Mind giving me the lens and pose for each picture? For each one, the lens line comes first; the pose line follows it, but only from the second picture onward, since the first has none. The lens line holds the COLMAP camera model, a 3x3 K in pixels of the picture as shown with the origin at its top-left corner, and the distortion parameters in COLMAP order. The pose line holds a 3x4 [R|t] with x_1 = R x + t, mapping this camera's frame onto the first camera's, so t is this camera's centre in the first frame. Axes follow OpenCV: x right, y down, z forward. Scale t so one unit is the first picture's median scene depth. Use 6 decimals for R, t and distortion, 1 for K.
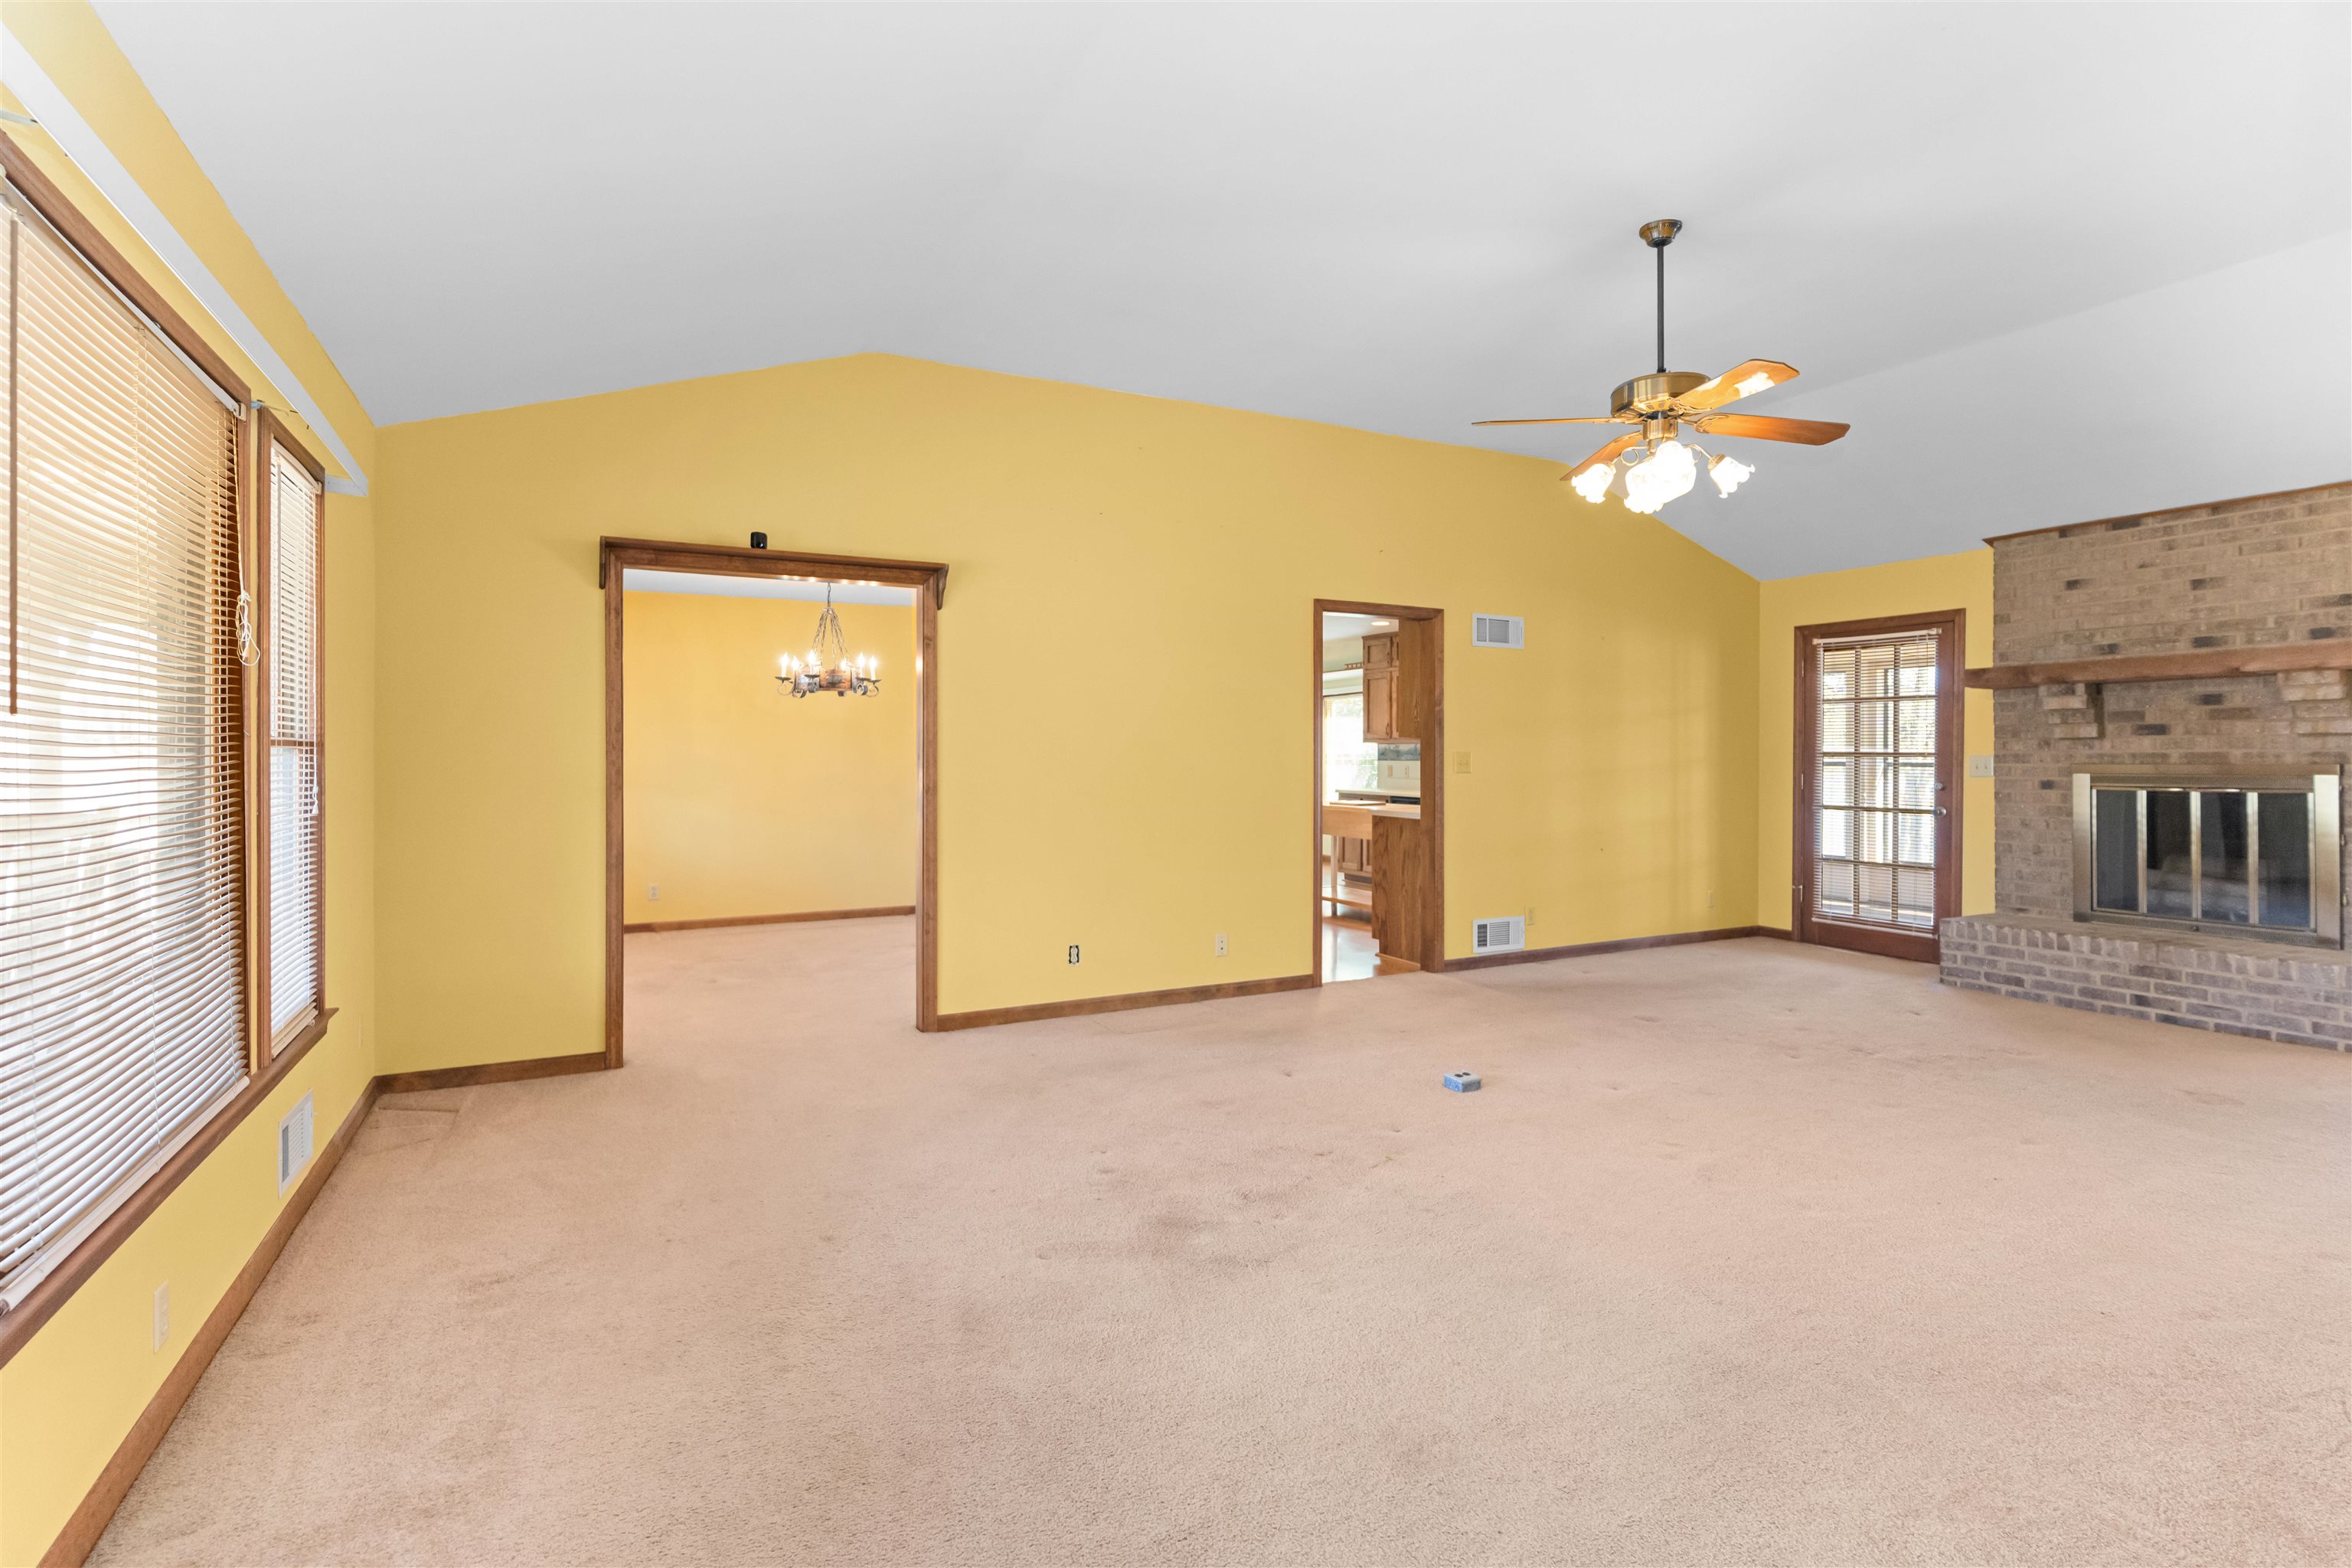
lens RADIAL K [[1124.0, 0, 1163.5], [0, 1124.0, 764.6], [0, 0, 1]] dist [0.001195, 0.000971]
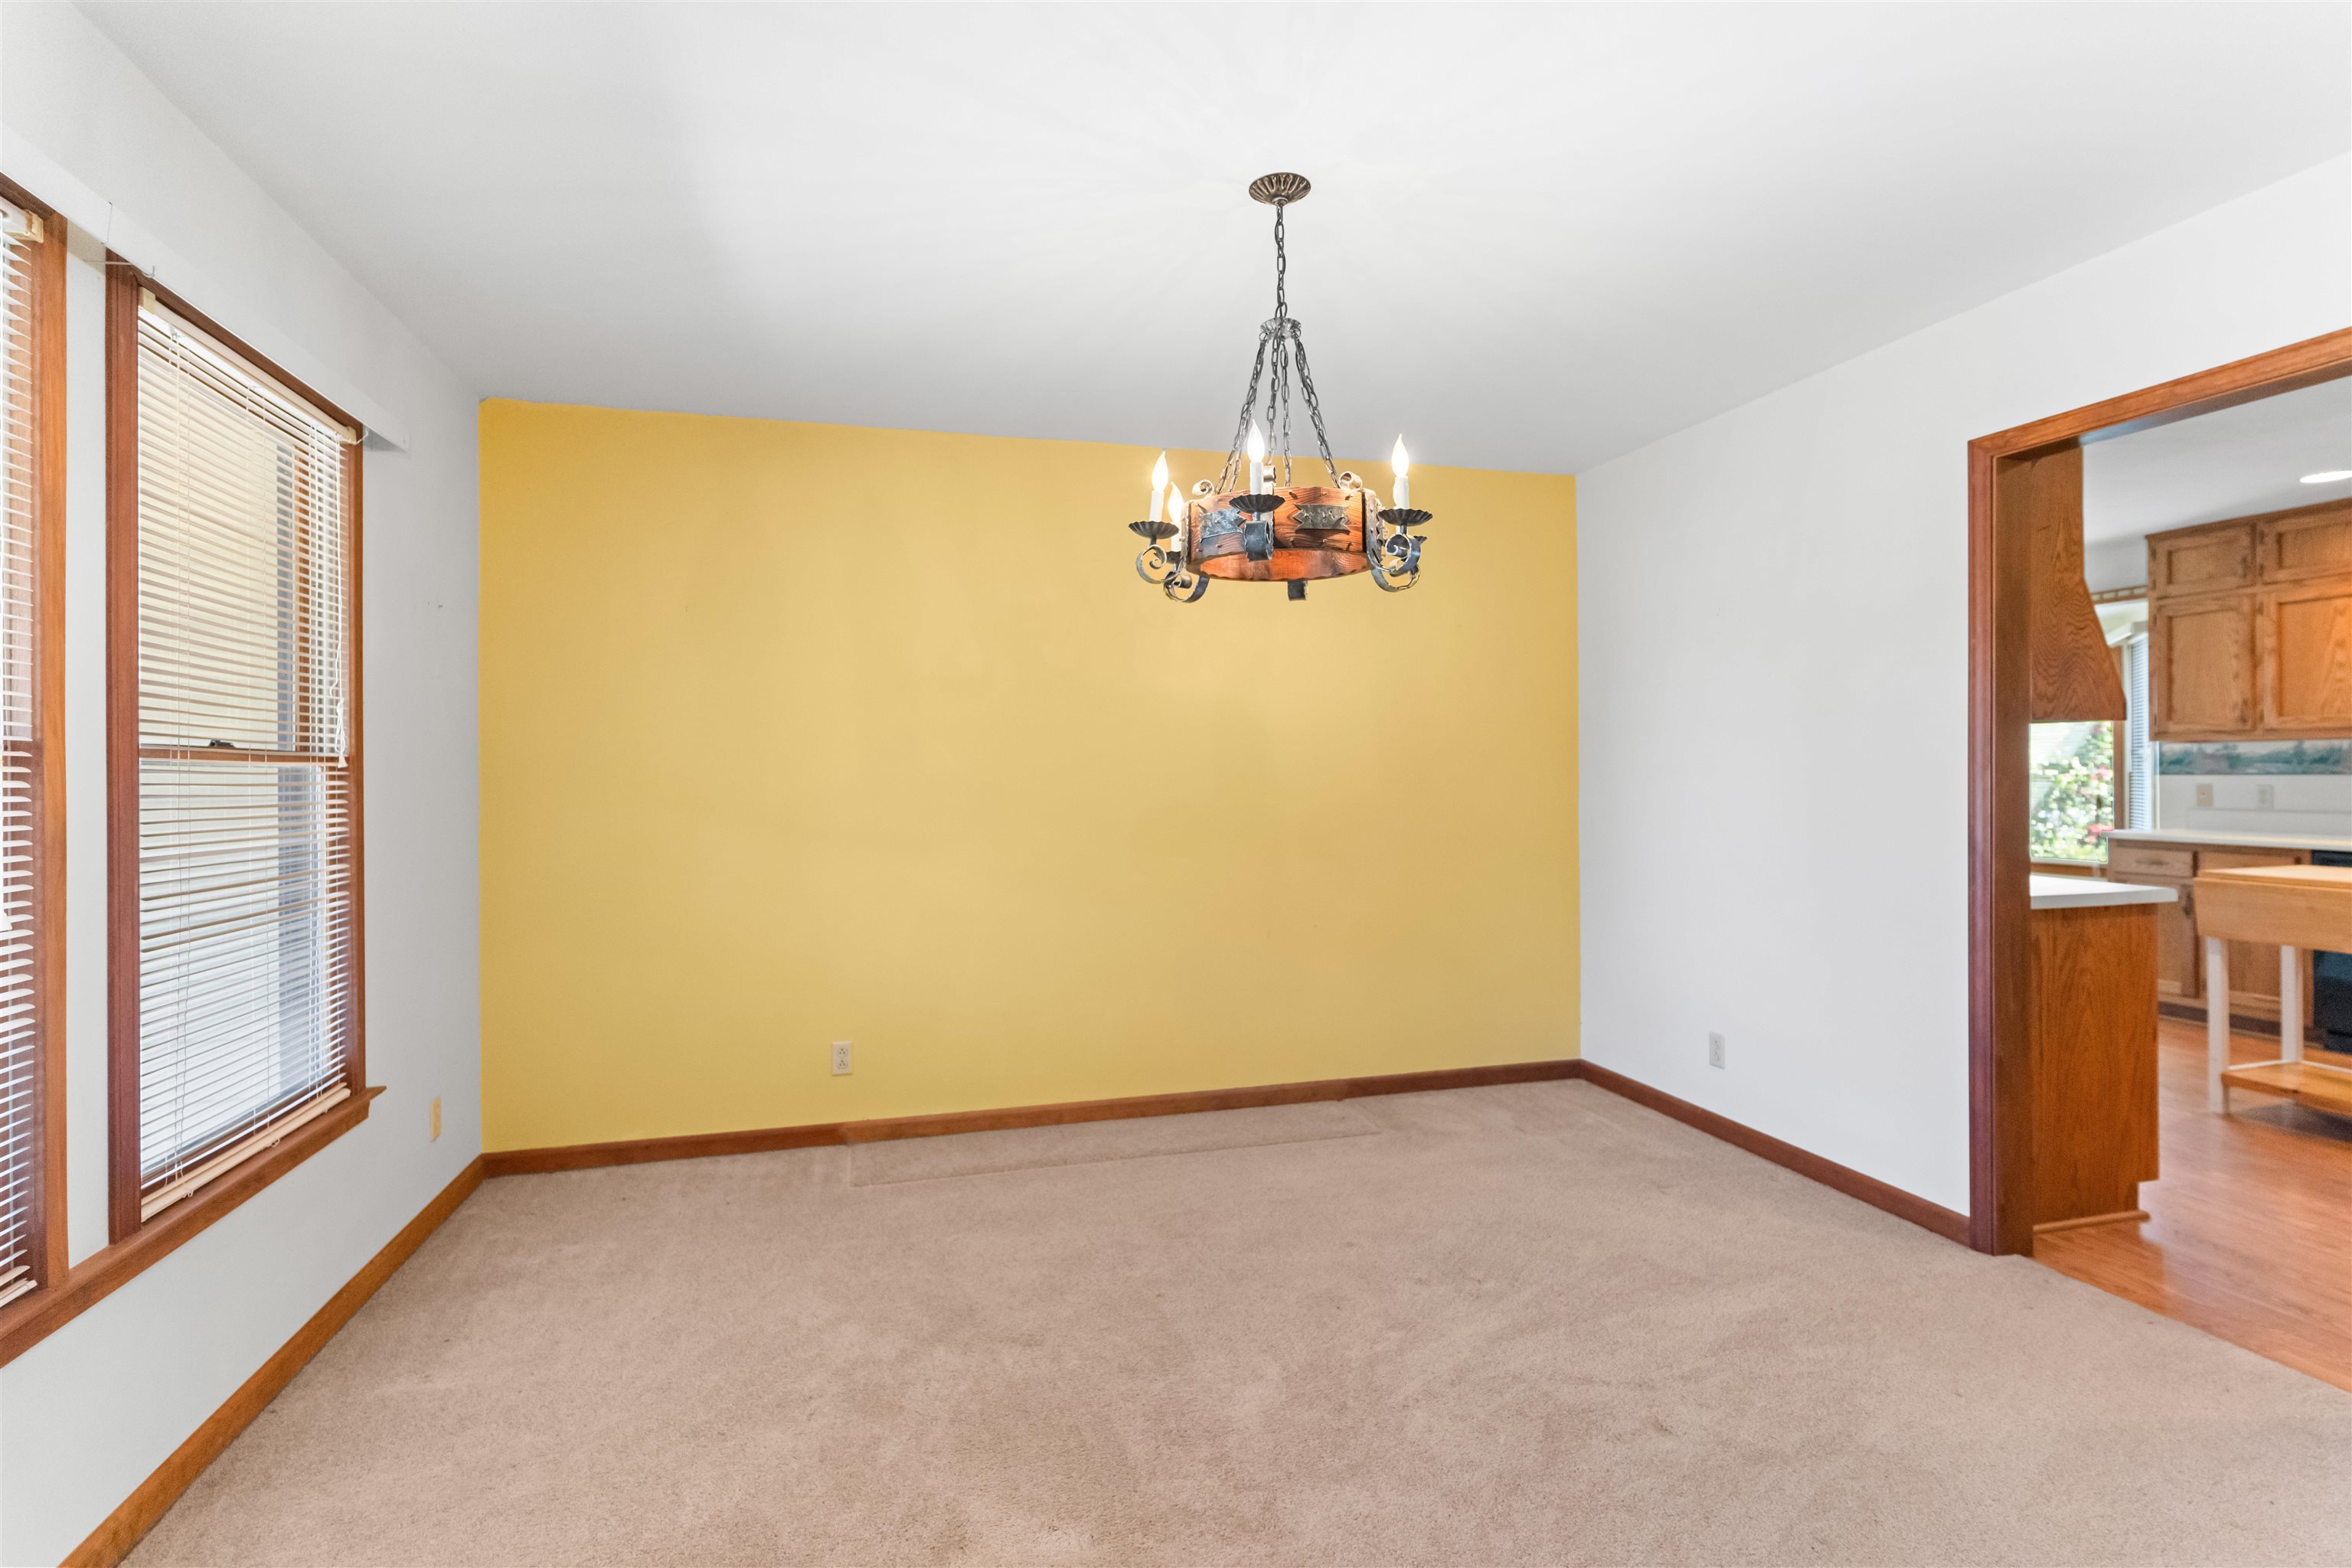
lens RADIAL K [[1124.0, 0, 1173.6], [0, 1124.0, 776.1], [0, 0, 1]] dist [0.001195, 0.000971]
pose [[0.980079, -0.008786, -0.198412, -0.163936], [0.007237, 0.999937, -0.008531, -0.002515], [0.198474, 0.006925, 0.980082, 0.418728]]
